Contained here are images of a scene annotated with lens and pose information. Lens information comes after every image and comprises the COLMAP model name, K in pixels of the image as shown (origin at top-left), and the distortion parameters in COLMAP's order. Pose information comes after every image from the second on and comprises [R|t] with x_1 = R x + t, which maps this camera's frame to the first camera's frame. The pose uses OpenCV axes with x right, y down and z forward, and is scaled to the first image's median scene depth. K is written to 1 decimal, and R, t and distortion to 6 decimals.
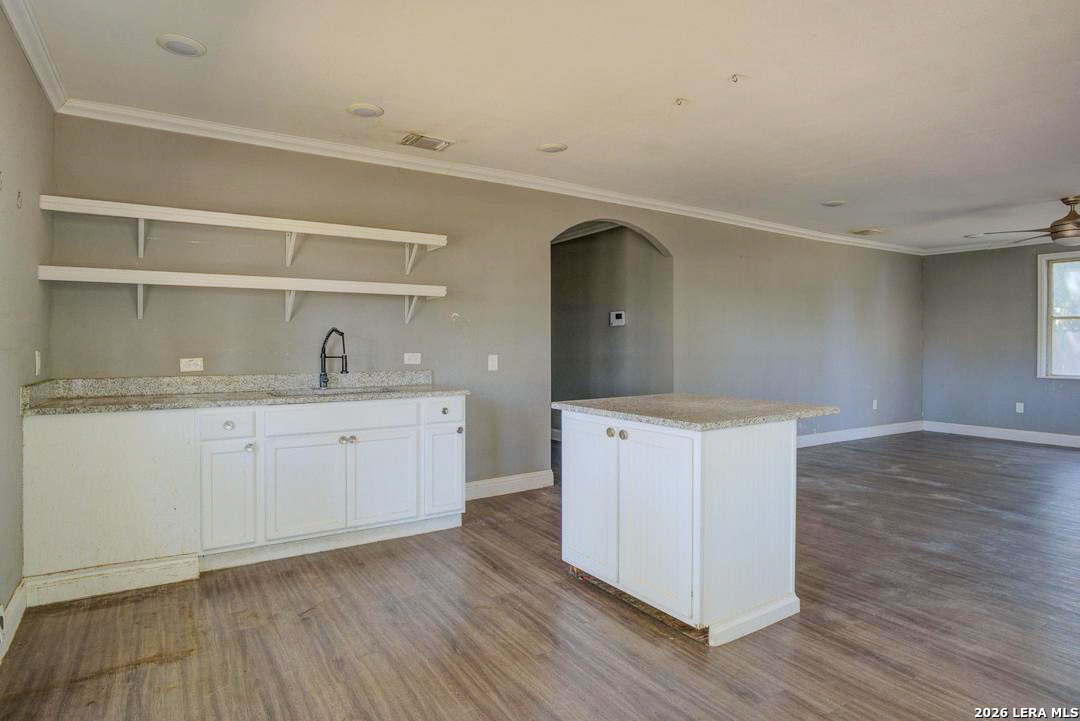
lens RADIAL K [[589.2, 0, 541.2], [0, 589.2, 341.0], [0, 0, 1]] dist [-0.017621, -0.000042]
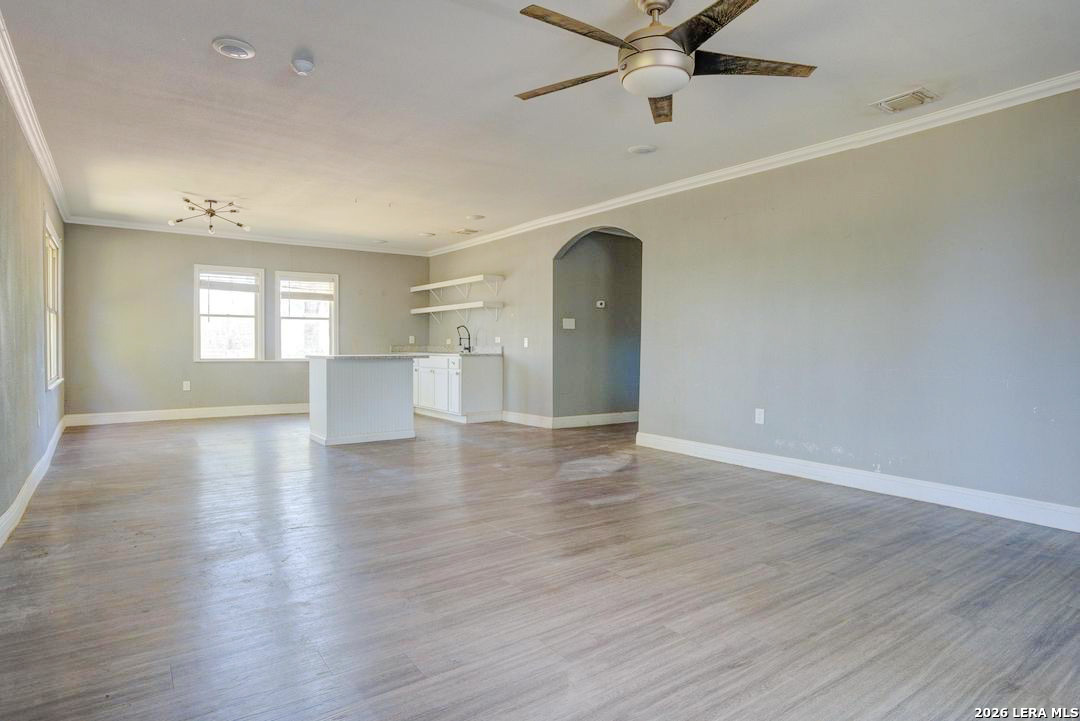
lens RADIAL K [[597.2, 0, 540.4], [0, 597.2, 349.9], [0, 0, 1]] dist [-0.022737, -0.000146]
pose [[0.071609, 0.008808, -0.997394, 2.011845], [0.000972, 0.999960, 0.008901, 0.053975], [0.997432, -0.001607, 0.071597, 1.190669]]
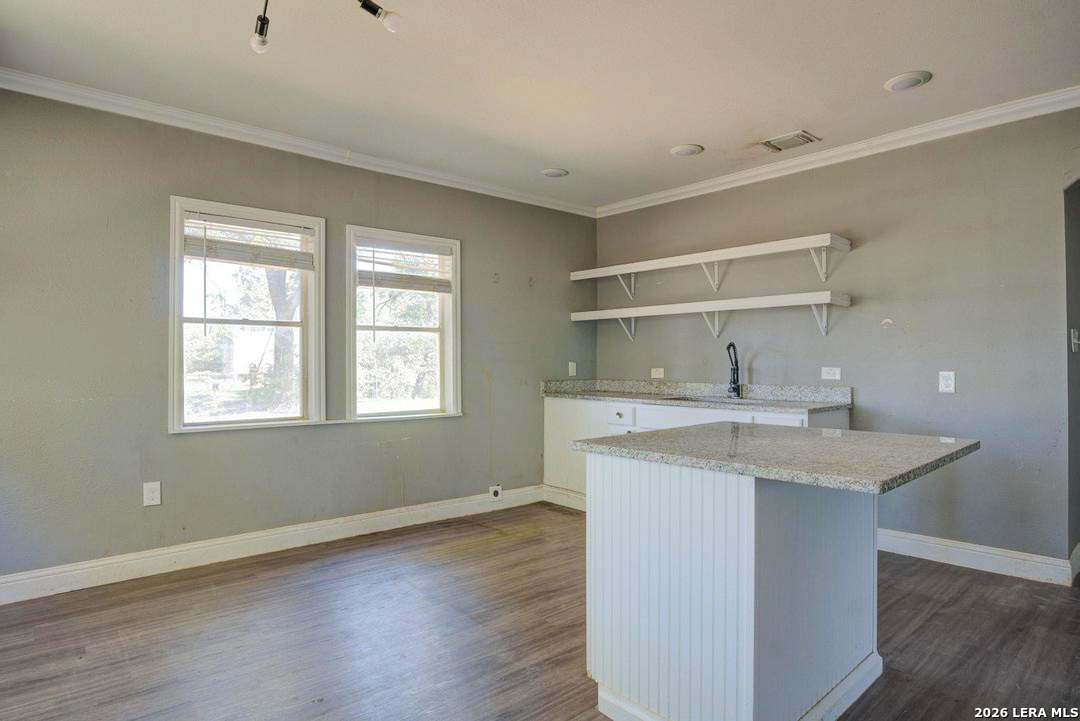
lens RADIAL K [[597.5, 0, 532.7], [0, 597.5, 354.7], [0, 0, 1]] dist [-0.050519, 0.000363]
pose [[0.156869, -0.009206, -0.987577, 0.716709], [0.004600, 0.999953, -0.008590, 0.008523], [0.987609, -0.003195, 0.156904, 0.485452]]
